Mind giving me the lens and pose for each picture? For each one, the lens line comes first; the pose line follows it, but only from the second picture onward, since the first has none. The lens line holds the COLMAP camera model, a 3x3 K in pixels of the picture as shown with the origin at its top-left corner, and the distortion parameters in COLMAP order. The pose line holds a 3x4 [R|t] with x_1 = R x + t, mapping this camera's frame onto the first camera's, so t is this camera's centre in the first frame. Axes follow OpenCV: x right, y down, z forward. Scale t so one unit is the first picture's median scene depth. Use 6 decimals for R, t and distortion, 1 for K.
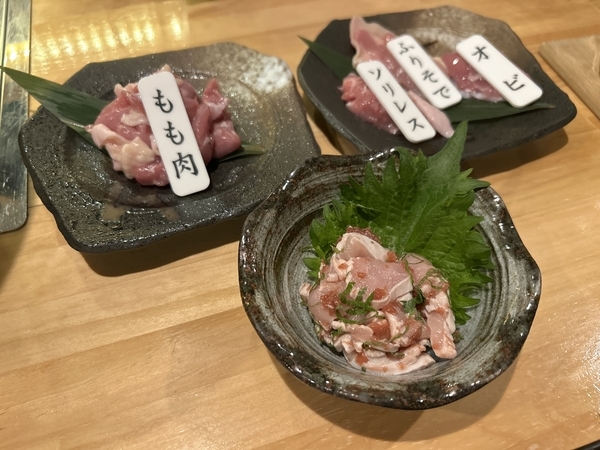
lens RADIAL K [[457.7, 0, 300.0], [0, 457.7, 225.0], [0, 0, 1]] dist [0.003061, -0.011042]
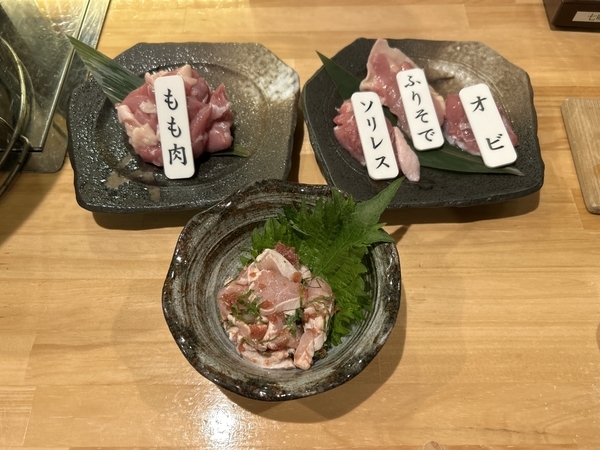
lens RADIAL K [[461.9, 0, 300.0], [0, 461.9, 225.0], [0, 0, 1]] dist [0.052862, -0.120345]
pose [[0.949505, 0.260152, -0.175388, 0.329018], [-0.236109, 0.960601, 0.146623, -0.210494], [0.206622, -0.097809, 0.973520, -0.165198]]
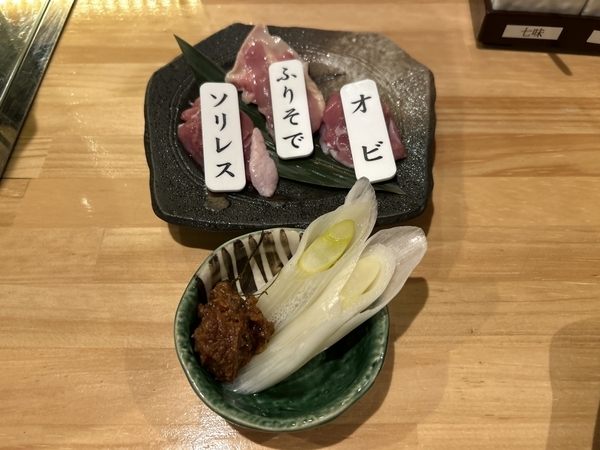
lens RADIAL K [[457.7, 0, 300.0], [0, 457.7, 225.0], [0, 0, 1]] dist [0.003061, -0.011042]
pose [[0.935046, 0.296302, -0.194662, 0.638828], [-0.281077, 0.954216, 0.102313, -0.273957], [0.216065, -0.040953, 0.975520, 0.209016]]
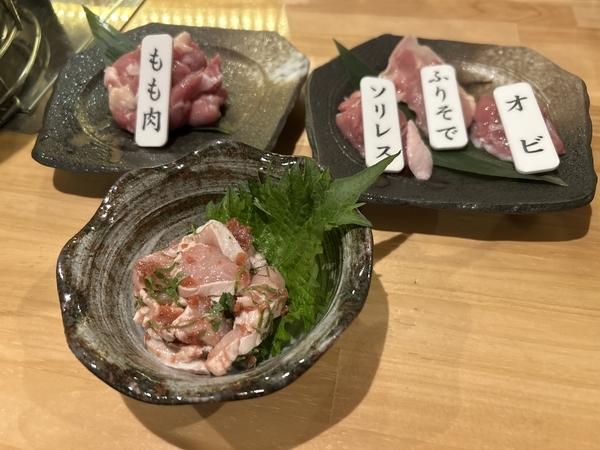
lens RADIAL K [[457.7, 0, 300.0], [0, 457.7, 225.0], [0, 0, 1]] dist [0.003061, -0.011042]
pose [[0.872349, 0.348882, -0.342475, 0.511818], [-0.361276, 0.932002, 0.029197, -0.057171], [0.329373, 0.098258, 0.939073, 0.121973]]
